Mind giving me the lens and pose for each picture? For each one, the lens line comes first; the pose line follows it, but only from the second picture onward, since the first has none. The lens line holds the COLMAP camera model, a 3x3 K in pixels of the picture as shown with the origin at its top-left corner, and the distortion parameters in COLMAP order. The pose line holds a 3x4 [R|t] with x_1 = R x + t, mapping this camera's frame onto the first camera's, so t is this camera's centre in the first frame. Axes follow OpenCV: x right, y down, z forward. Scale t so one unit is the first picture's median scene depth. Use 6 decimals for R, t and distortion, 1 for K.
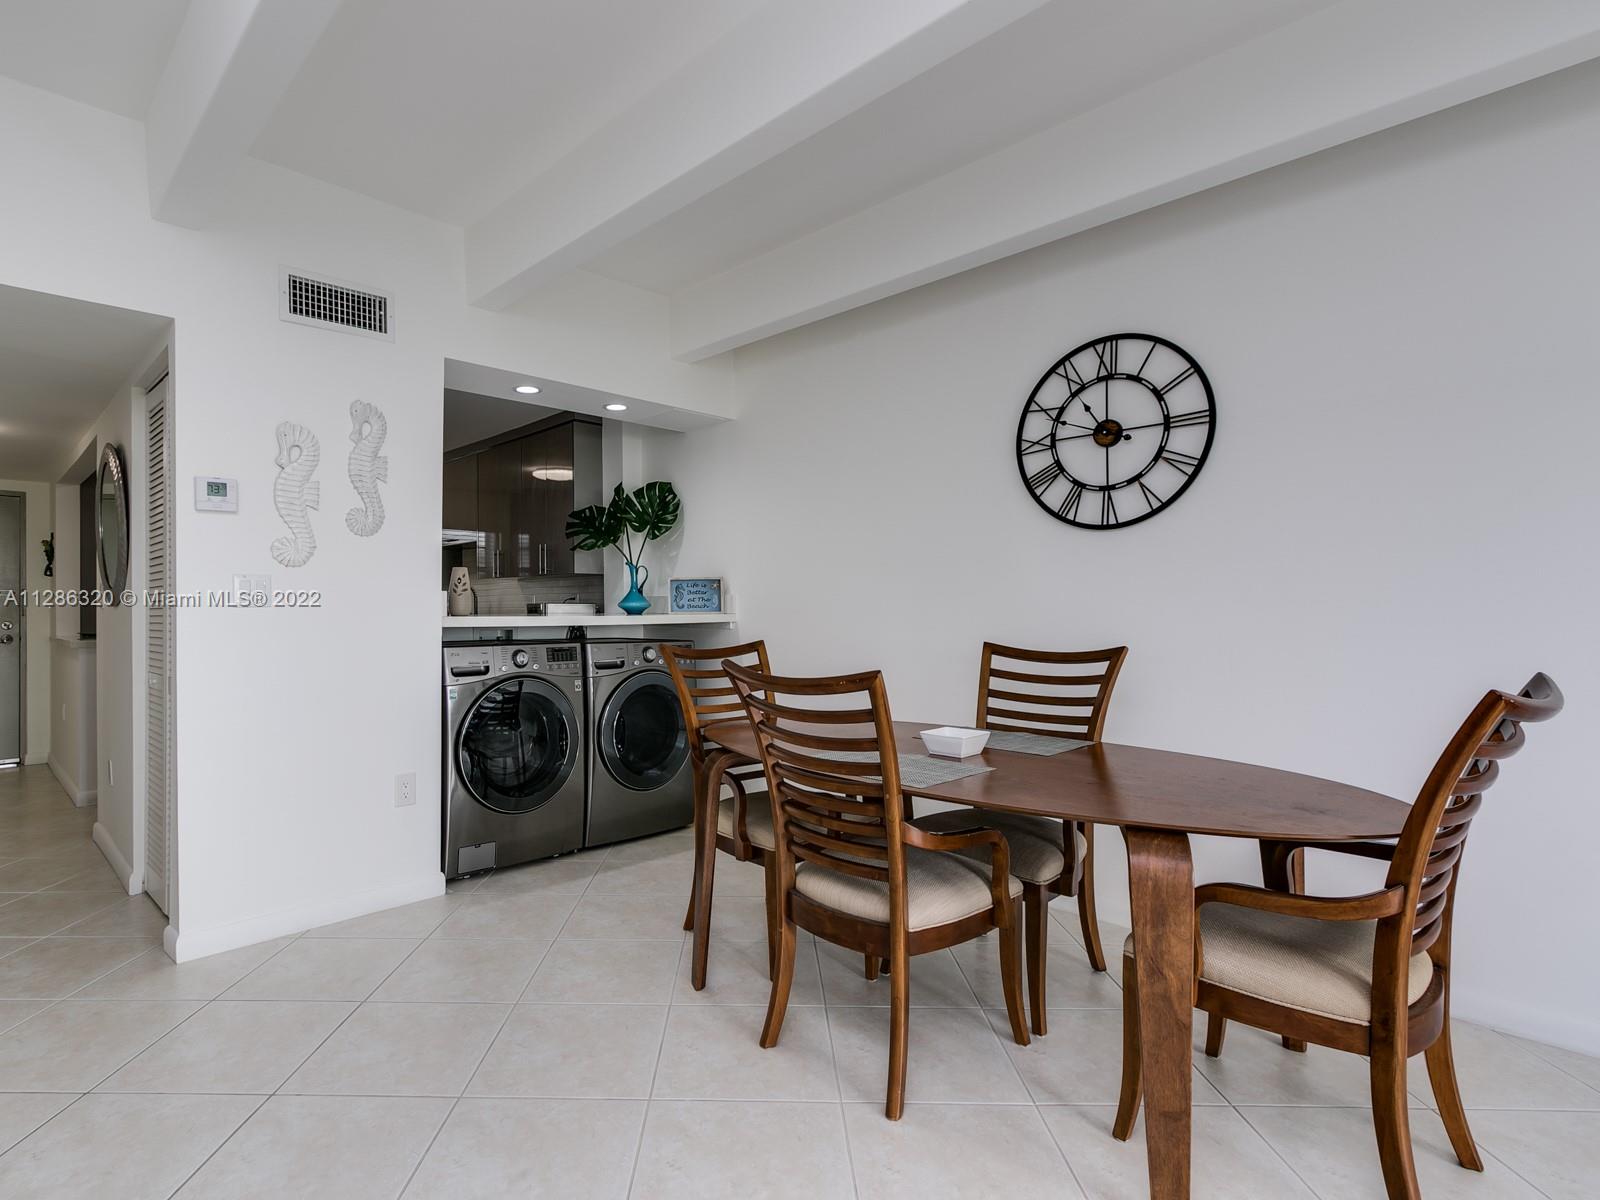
lens RADIAL K [[819.1, 0, 737.3], [0, 819.1, 603.2], [0, 0, 1]] dist [0.001863, -0.000151]
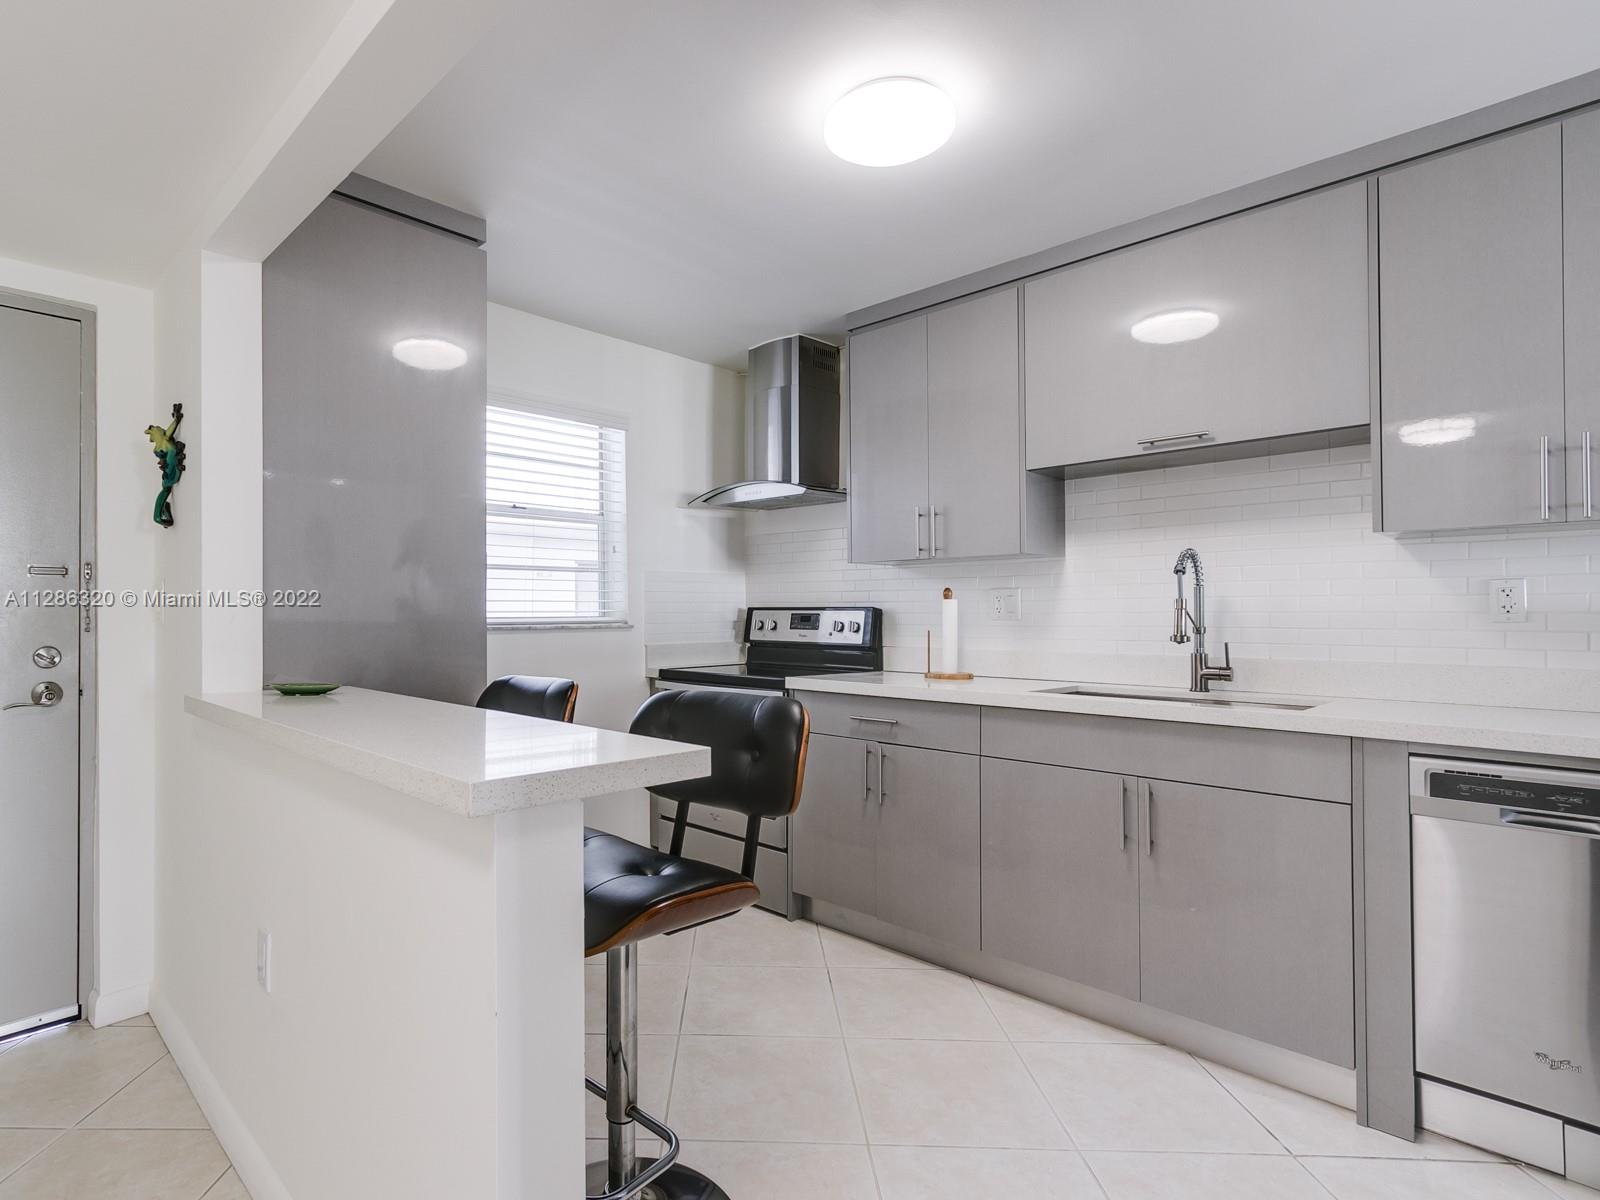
lens RADIAL K [[819.1, 0, 734.1], [0, 819.1, 598.2], [0, 0, 1]] dist [0.001863, -0.000151]
pose [[0.999971, -0.003187, 0.006878, -0.373332], [0.003248, 0.999956, -0.008834, 0.002655], [-0.006850, 0.008857, 0.999937, 0.401301]]
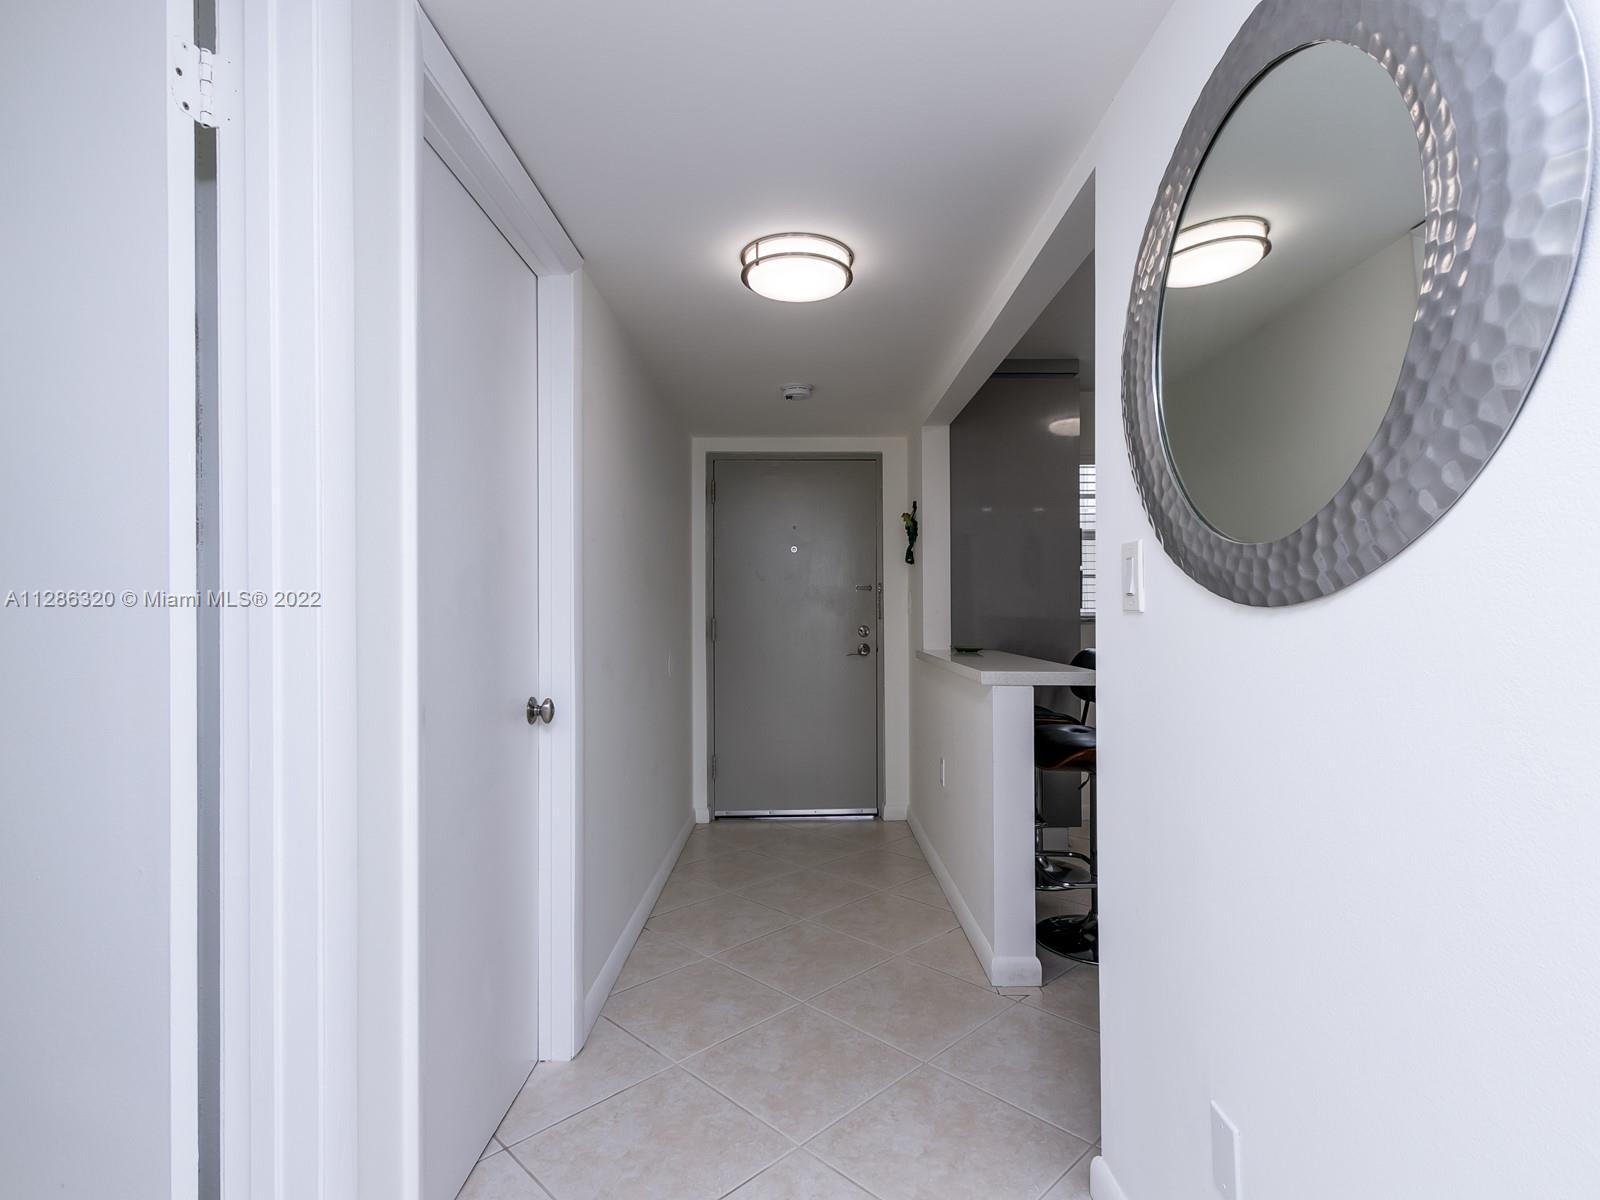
lens RADIAL K [[819.1, 0, 826.5], [0, 819.1, 602.2], [0, 0, 1]] dist [0.001863, -0.000151]
pose [[0.743507, -0.003648, -0.668718, -0.266187], [0.004080, 0.999991, -0.000920, 0.000622], [0.668716, -0.002044, 0.743515, 0.269103]]
